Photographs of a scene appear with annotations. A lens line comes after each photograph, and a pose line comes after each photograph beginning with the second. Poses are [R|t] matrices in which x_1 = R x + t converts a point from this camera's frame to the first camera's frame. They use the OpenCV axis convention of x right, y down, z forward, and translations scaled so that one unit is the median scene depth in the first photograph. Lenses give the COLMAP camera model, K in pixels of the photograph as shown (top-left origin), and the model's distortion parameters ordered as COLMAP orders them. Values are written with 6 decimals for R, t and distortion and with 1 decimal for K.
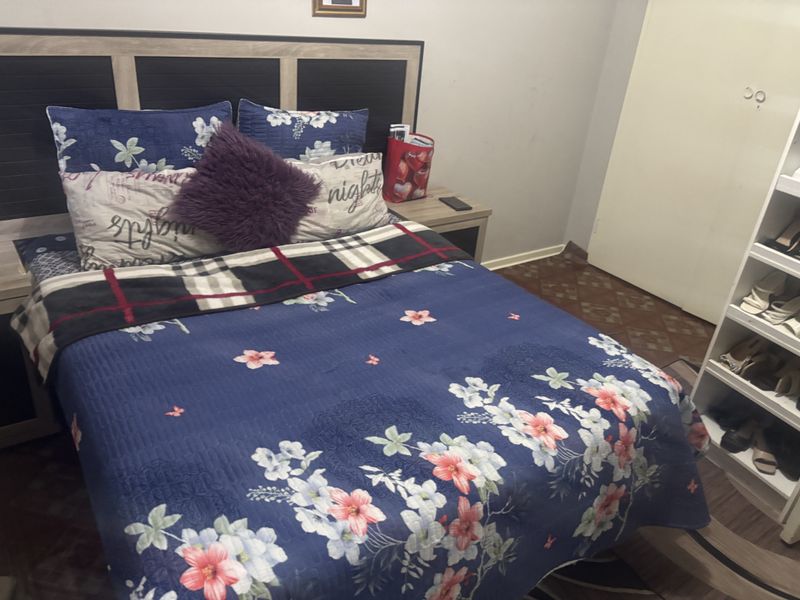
lens RADIAL K [[607.4, 0, 396.7], [0, 607.4, 304.6], [0, 0, 1]] dist [0.048113, -0.059426]
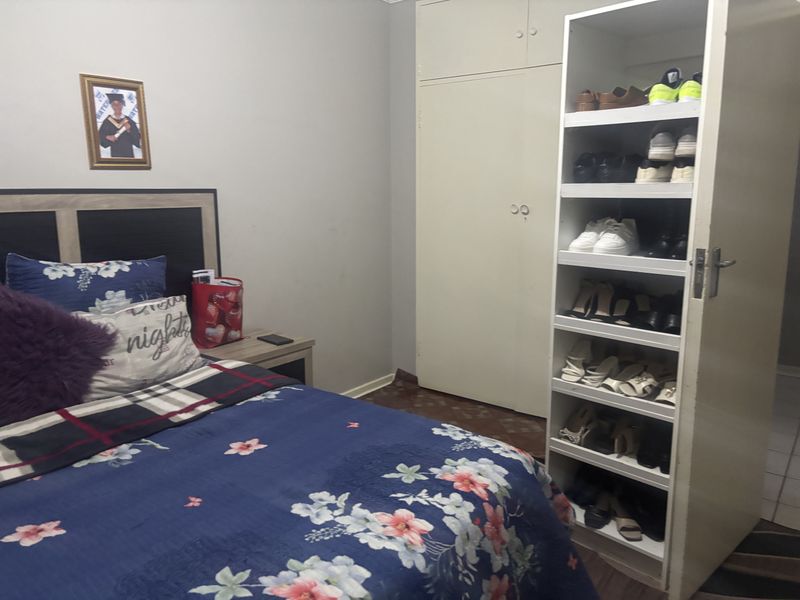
lens RADIAL K [[607.4, 0, 396.5], [0, 607.4, 293.0], [0, 0, 1]] dist [0.048113, -0.059426]
pose [[0.947541, -0.137338, 0.288626, 0.015740], [0.215919, 0.940835, -0.261167, 0.078706], [-0.235682, 0.309786, 0.921134, 0.067905]]
